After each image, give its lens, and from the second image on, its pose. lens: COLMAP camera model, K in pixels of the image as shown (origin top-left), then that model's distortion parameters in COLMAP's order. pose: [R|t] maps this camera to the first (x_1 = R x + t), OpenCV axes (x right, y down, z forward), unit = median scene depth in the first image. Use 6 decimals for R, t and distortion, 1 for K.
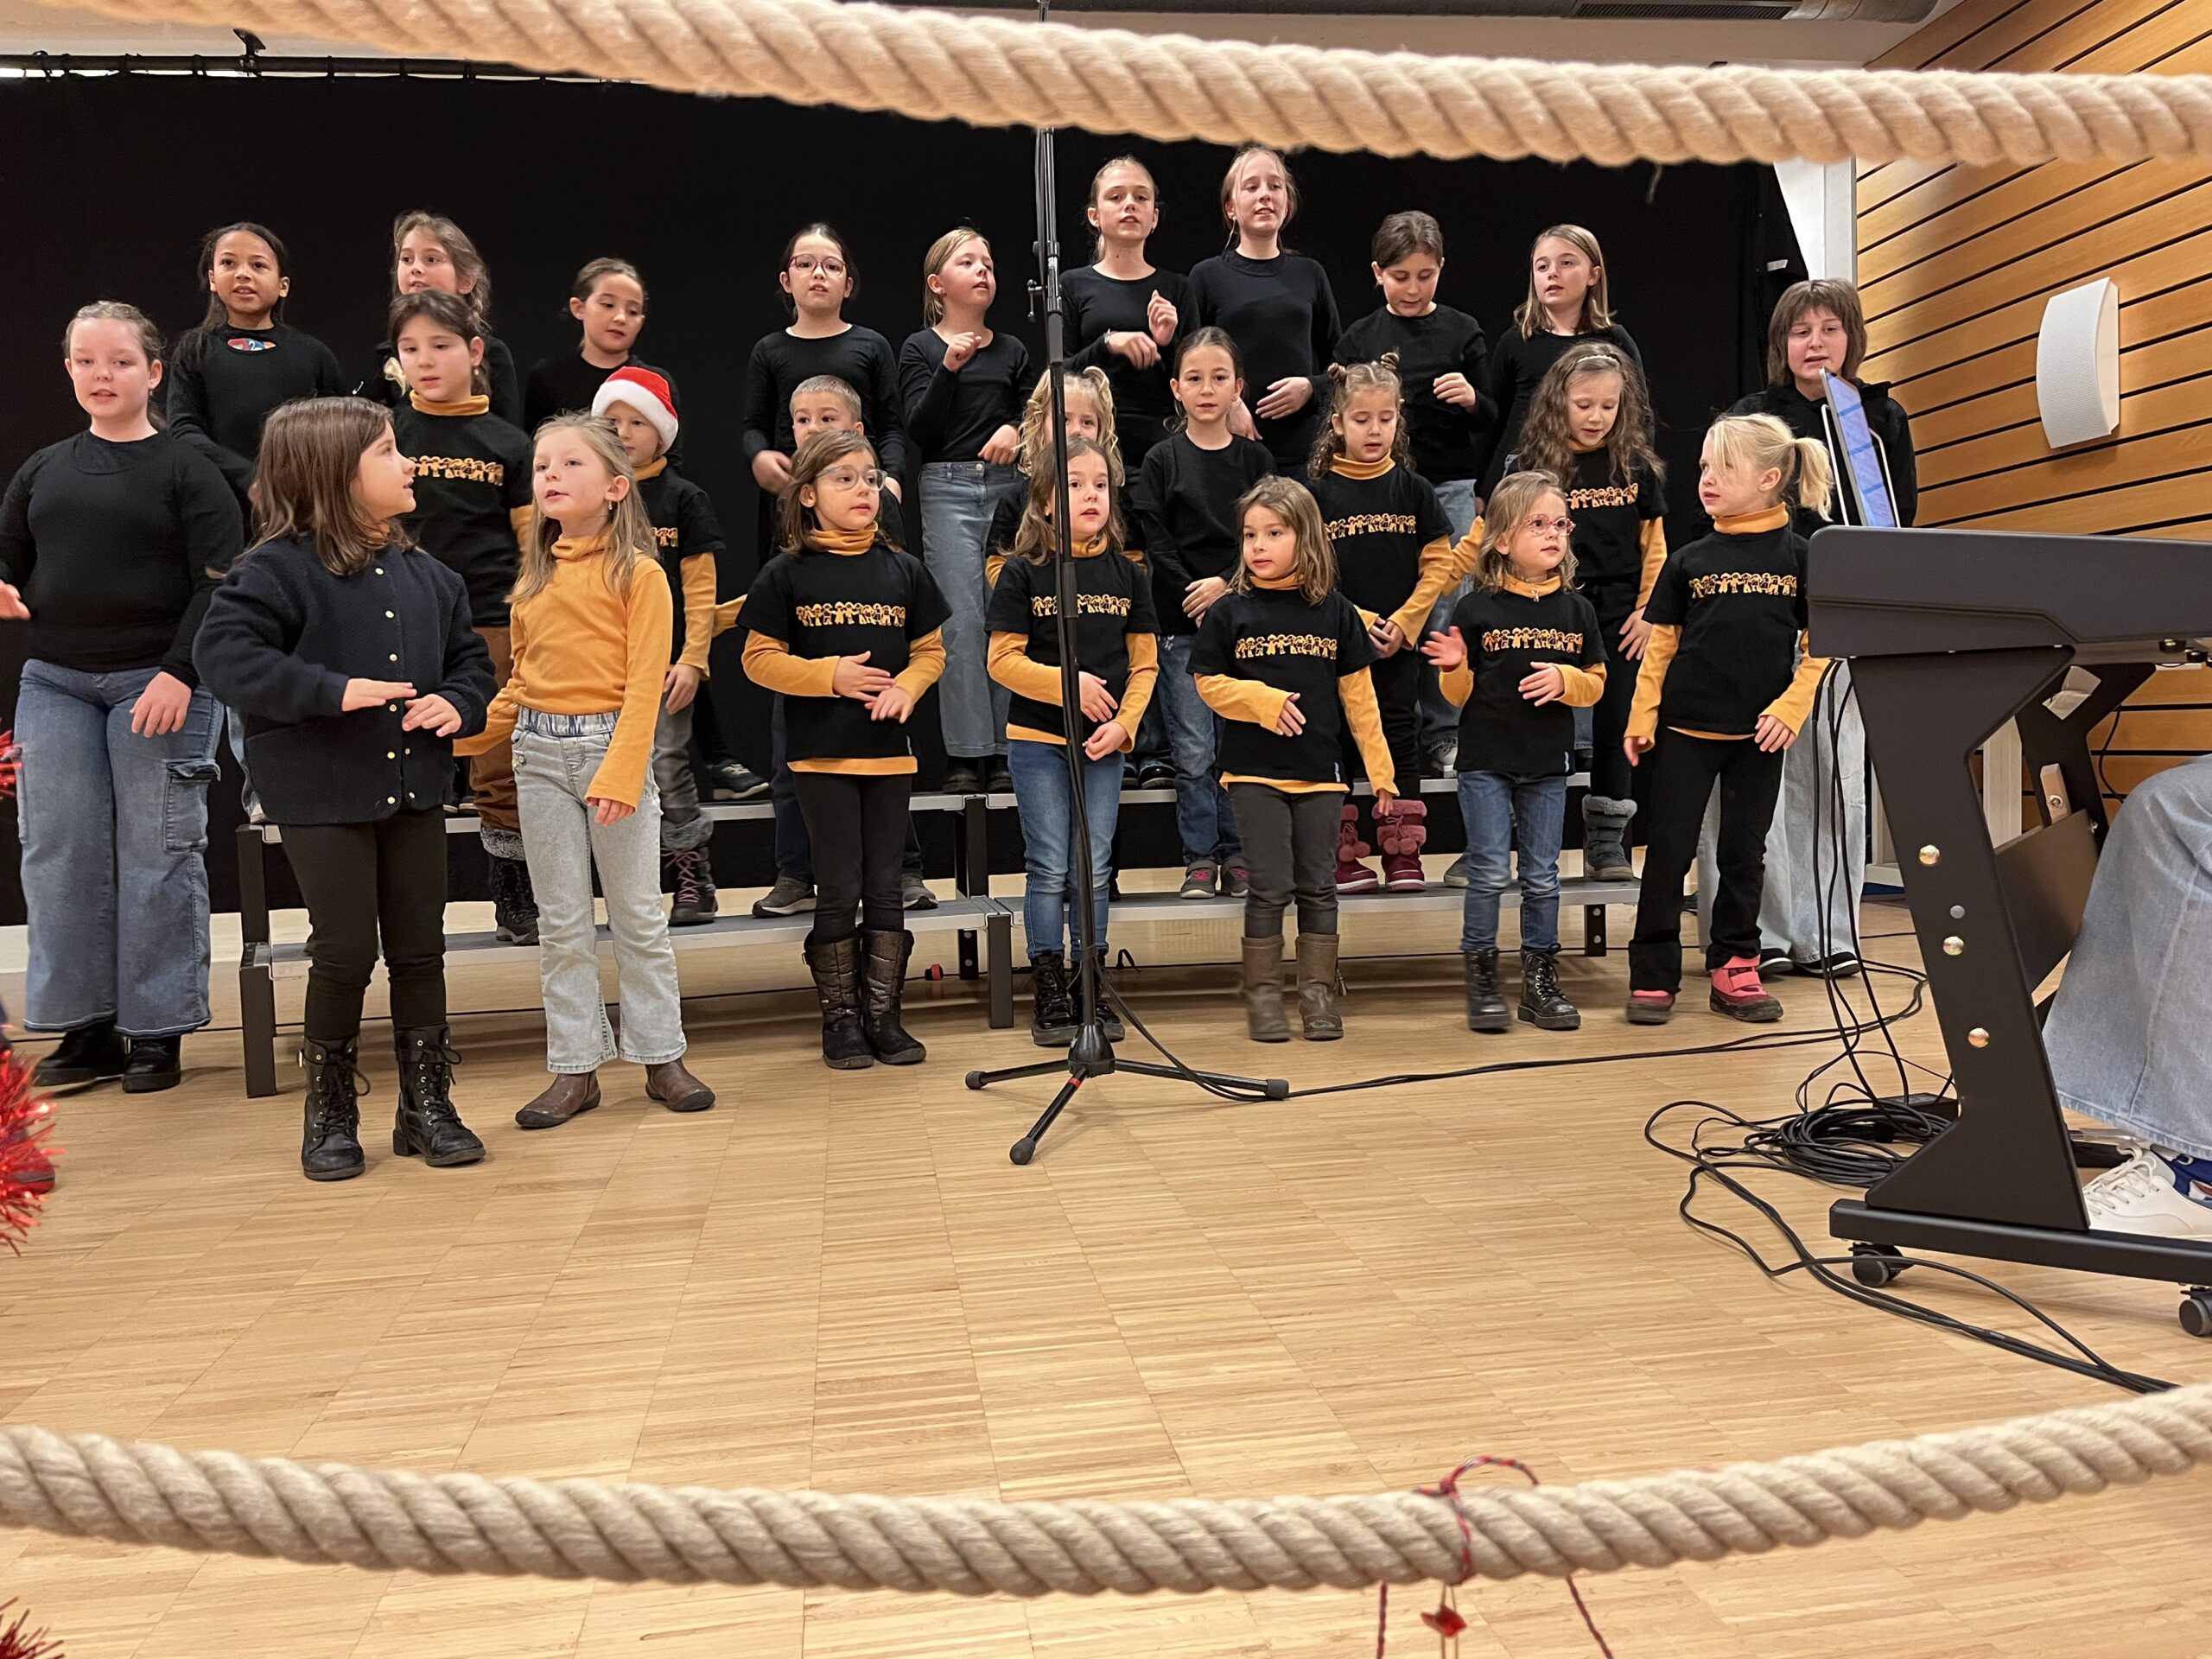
lens RADIAL K [[1697.0, 0, 1109.4], [0, 1697.0, 833.1], [0, 0, 1]] dist [0.075256, -0.098680]
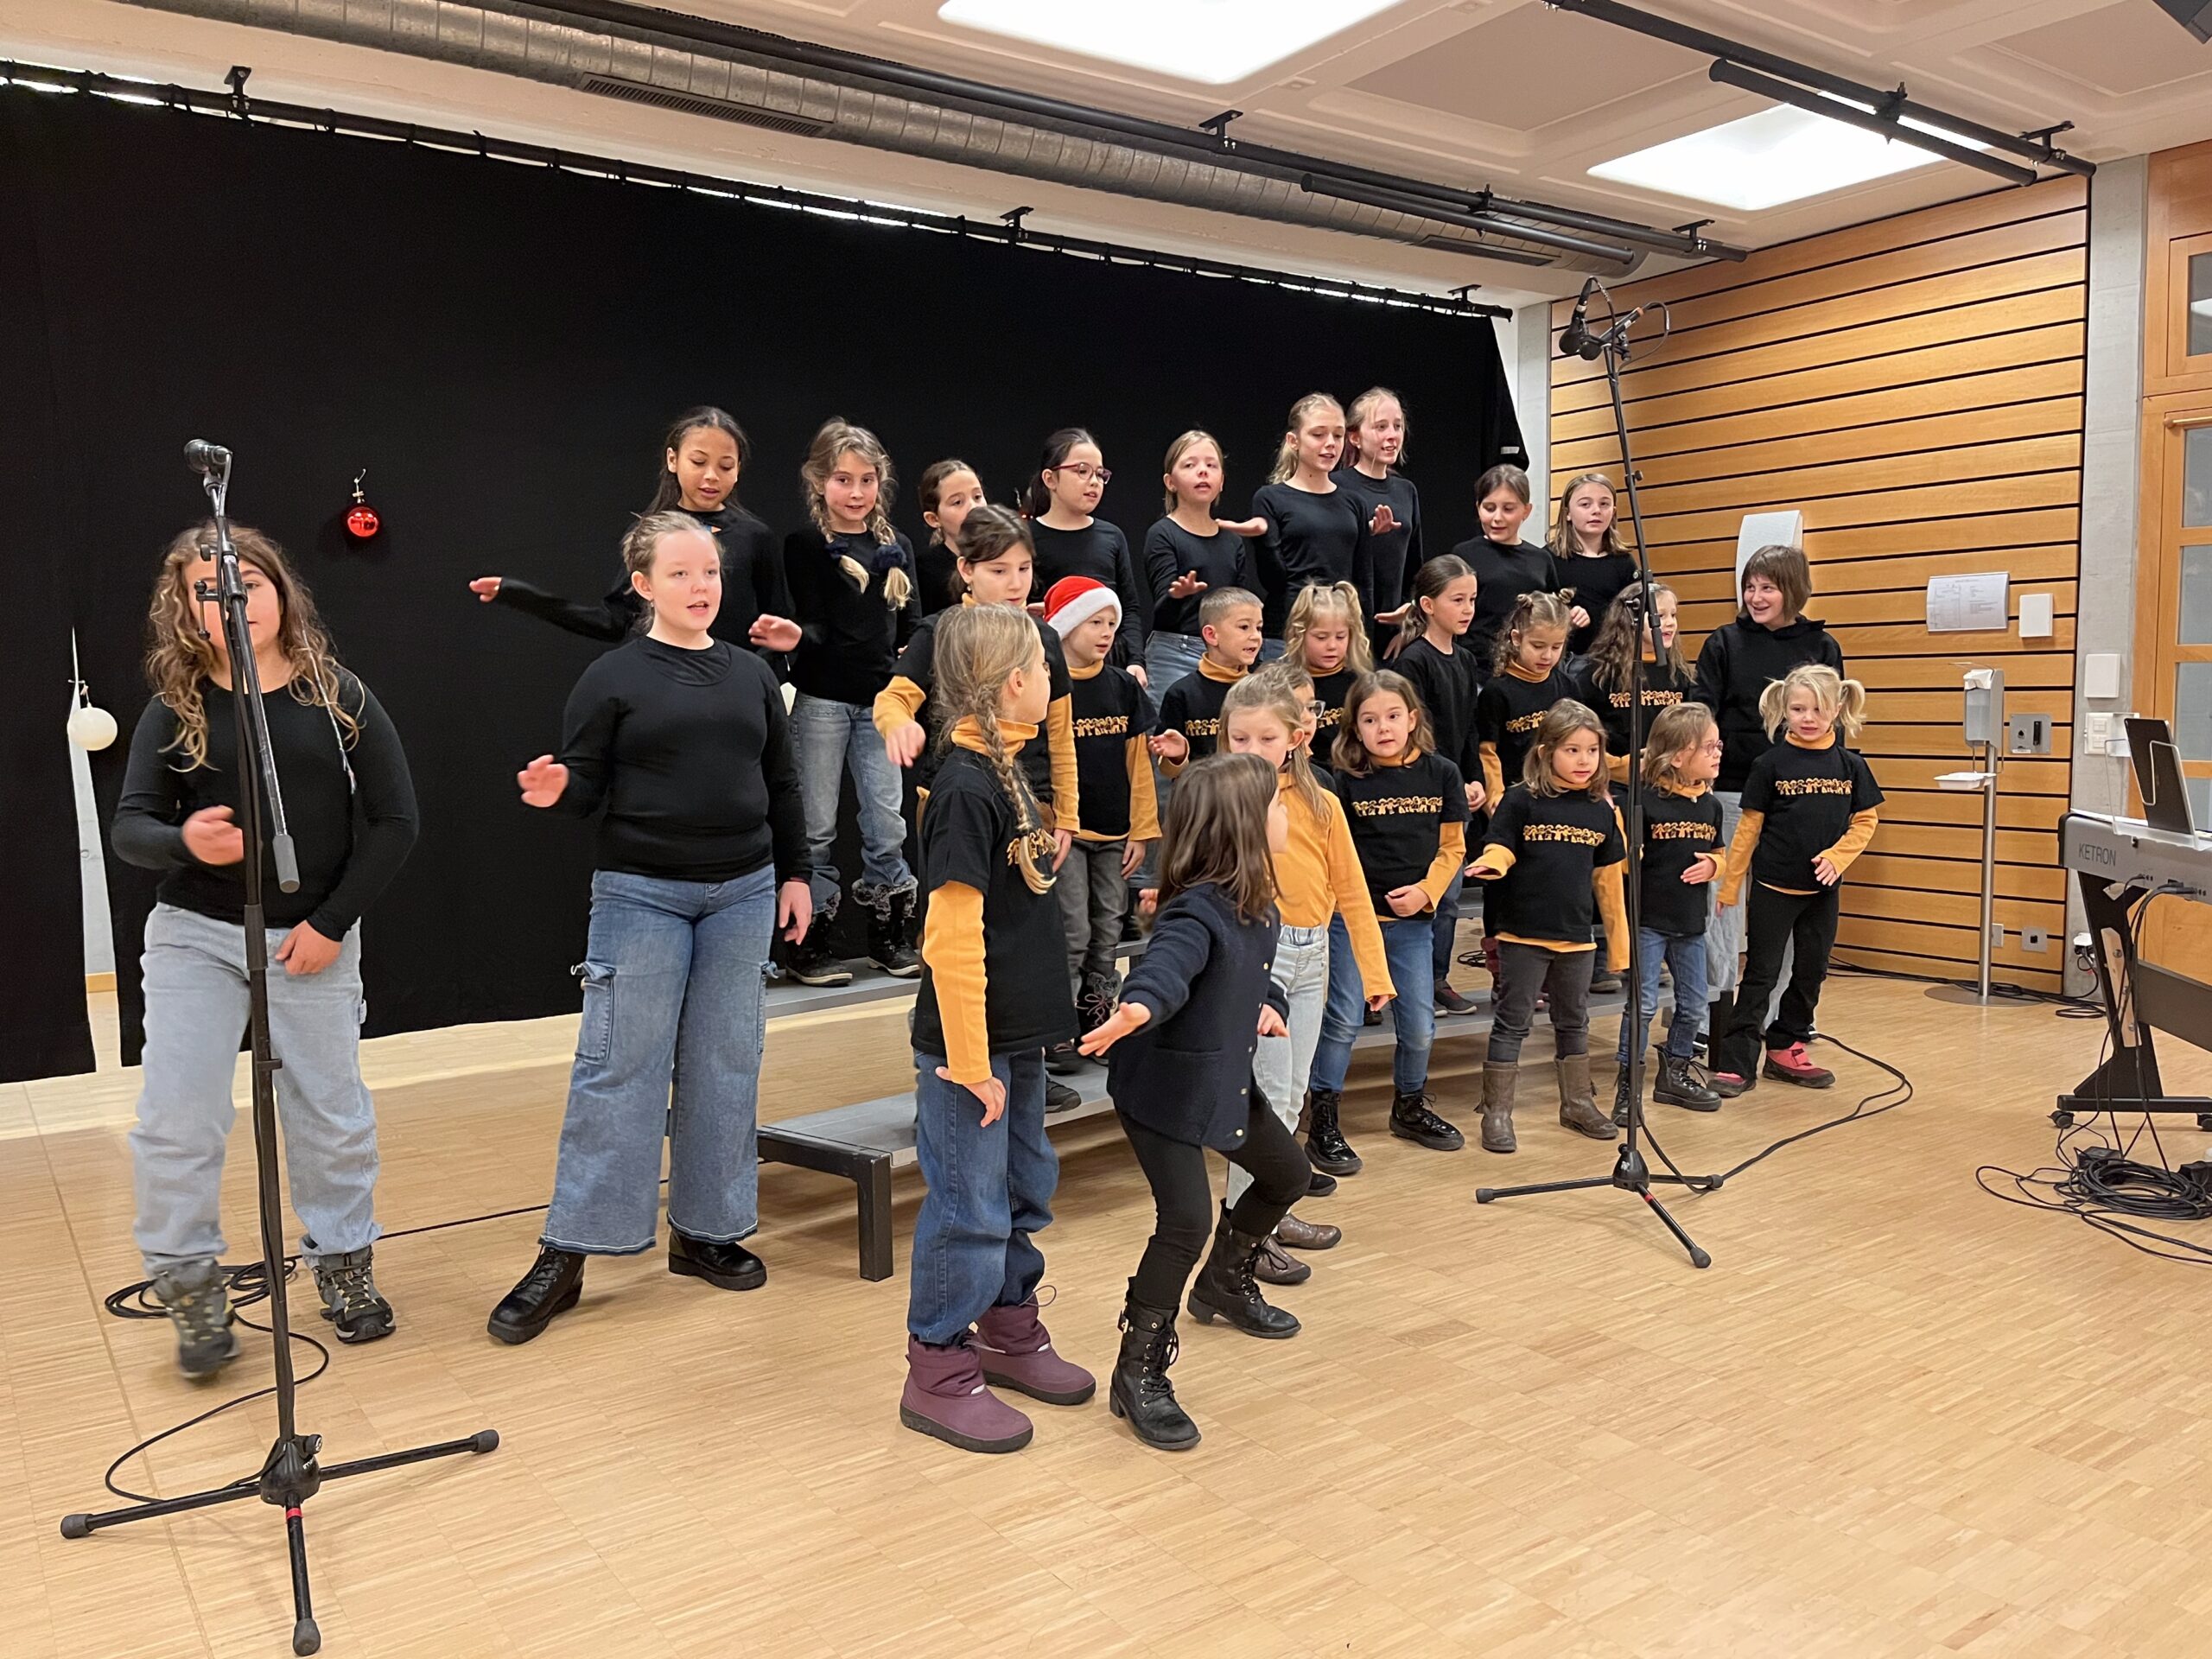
lens RADIAL K [[1697.0, 0, 1112.5], [0, 1697.0, 849.9], [0, 0, 1]] dist [0.075256, -0.098680]
pose [[0.891154, -0.024001, 0.453067, -1.052231], [0.011253, 0.999462, 0.030812, -0.181114], [-0.453562, -0.022360, 0.890944, 0.004692]]
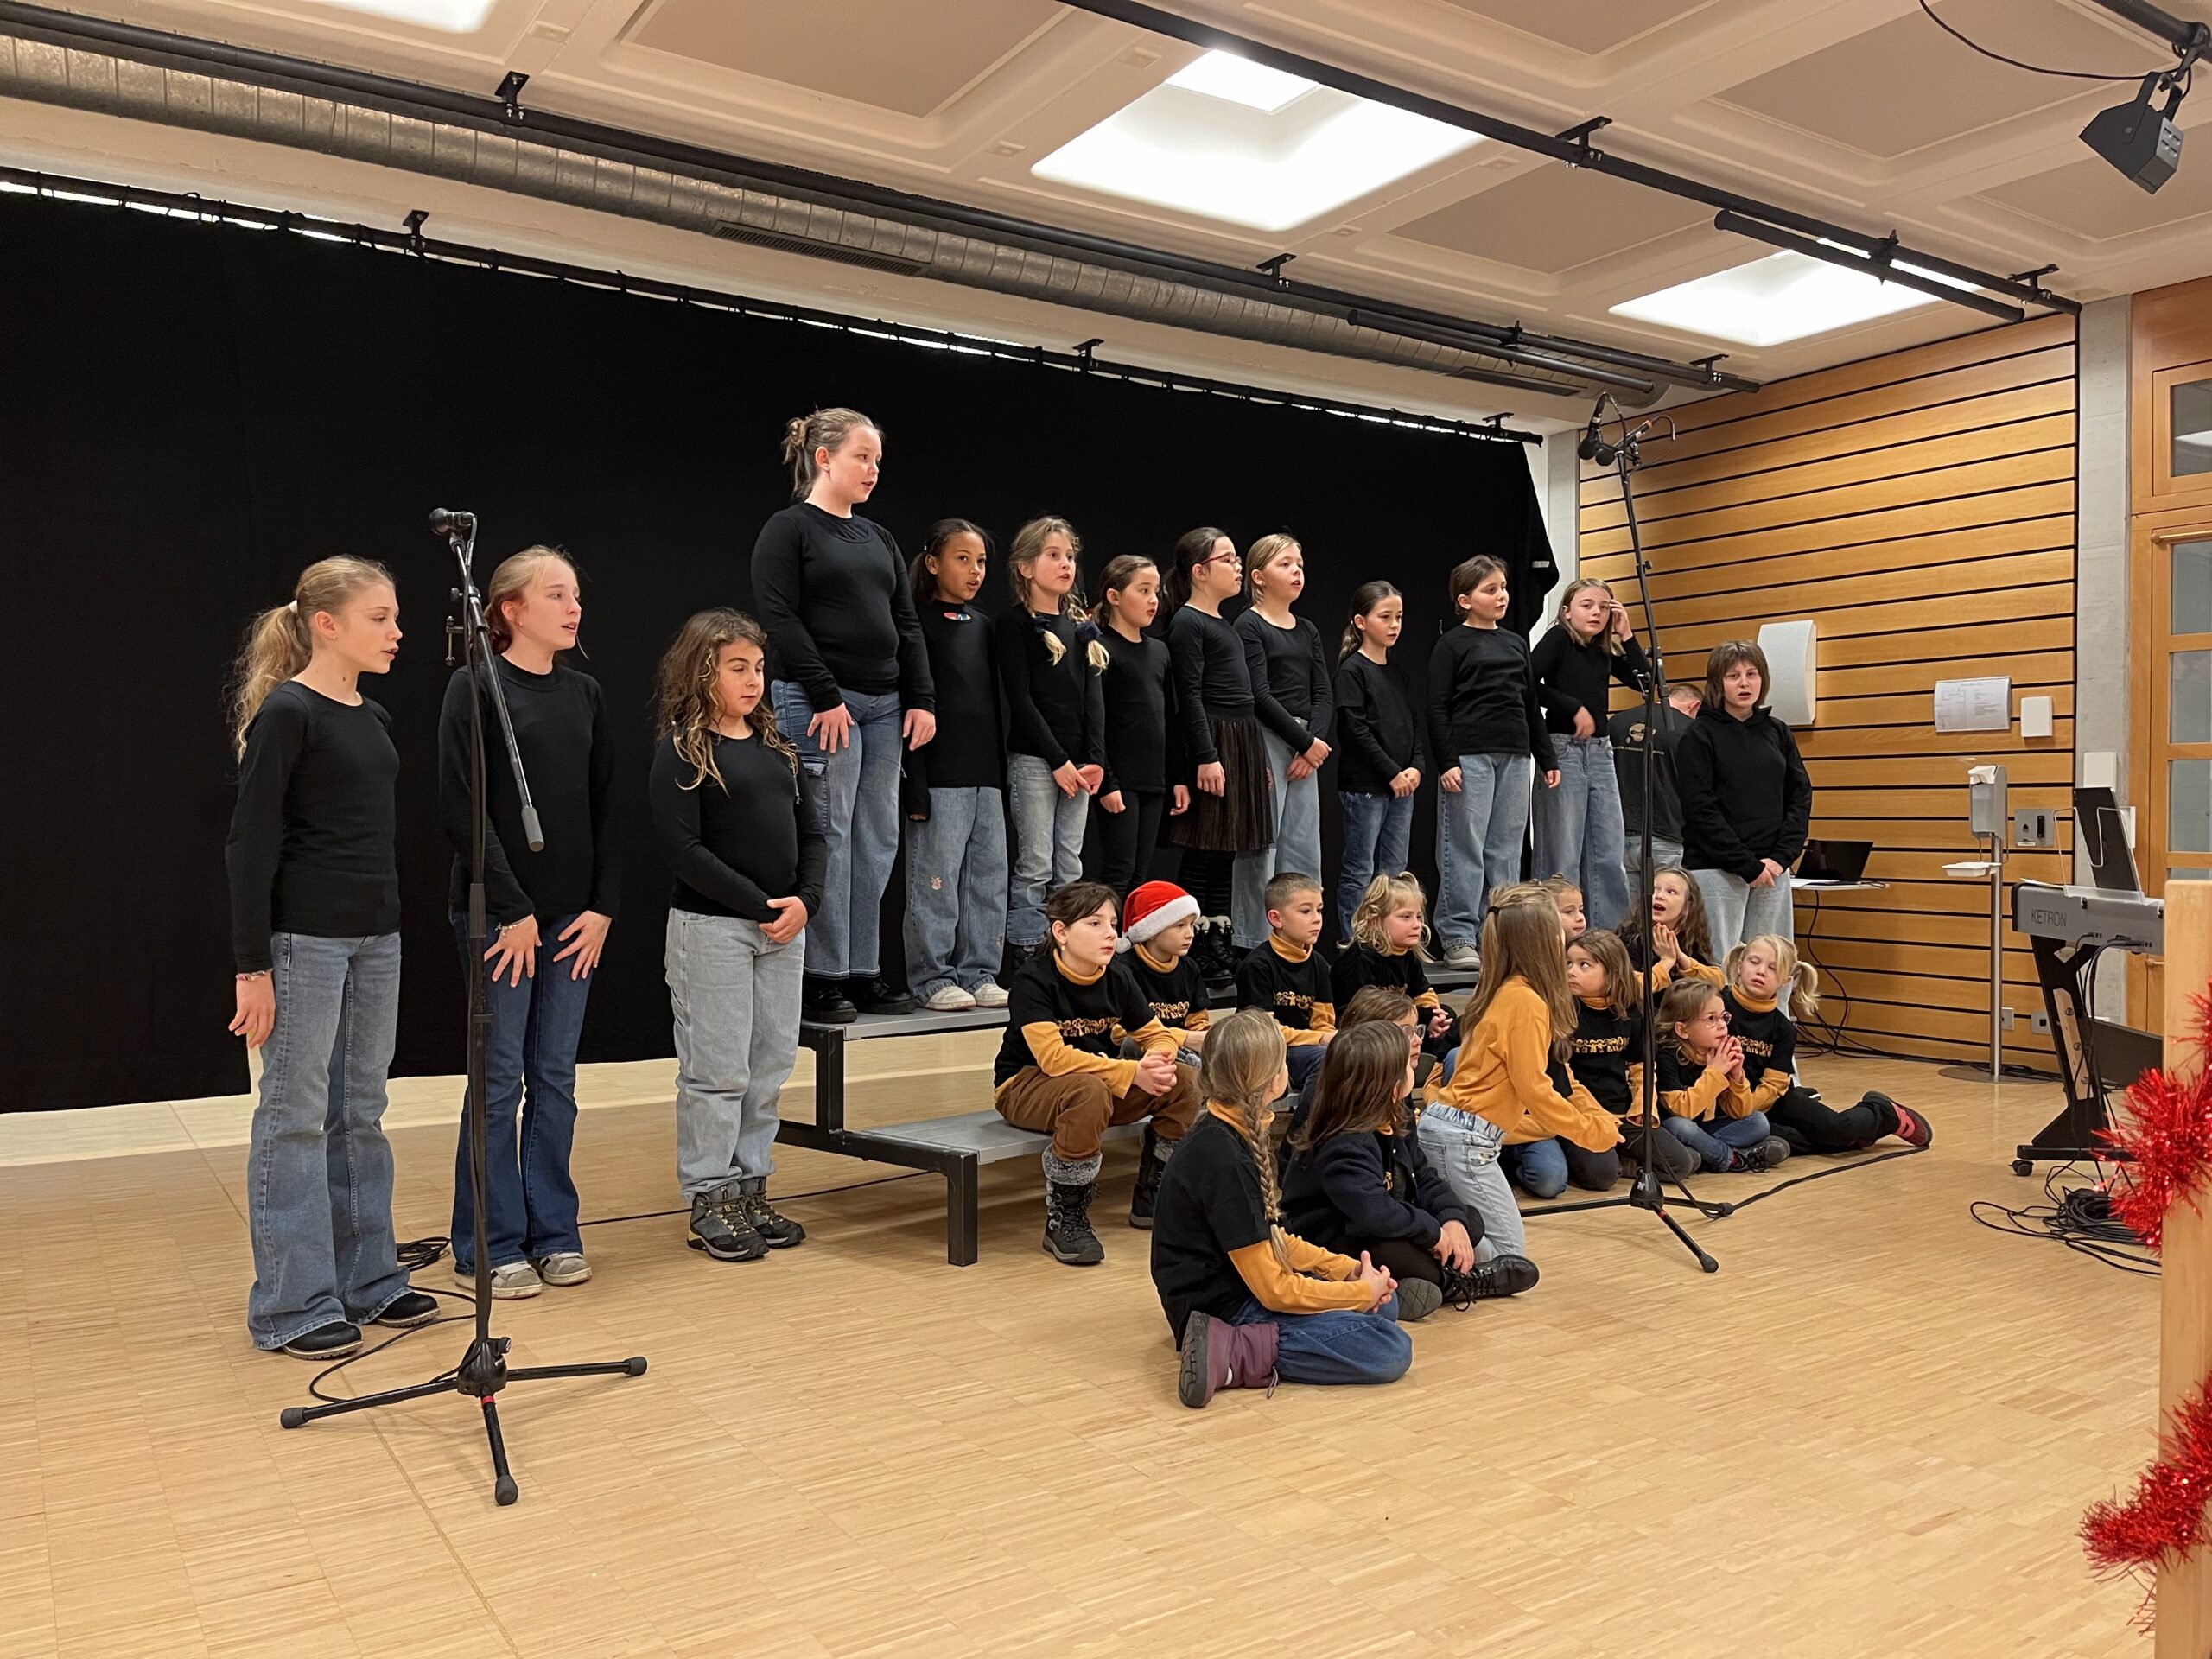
lens RADIAL K [[1697.0, 0, 1100.5], [0, 1697.0, 842.8], [0, 0, 1]] dist [0.075256, -0.098680]
pose [[0.903787, 0.024622, 0.427274, -1.154739], [-0.004812, 0.998865, -0.047382, -0.105551], [-0.427956, 0.040767, 0.902880, -0.138487]]
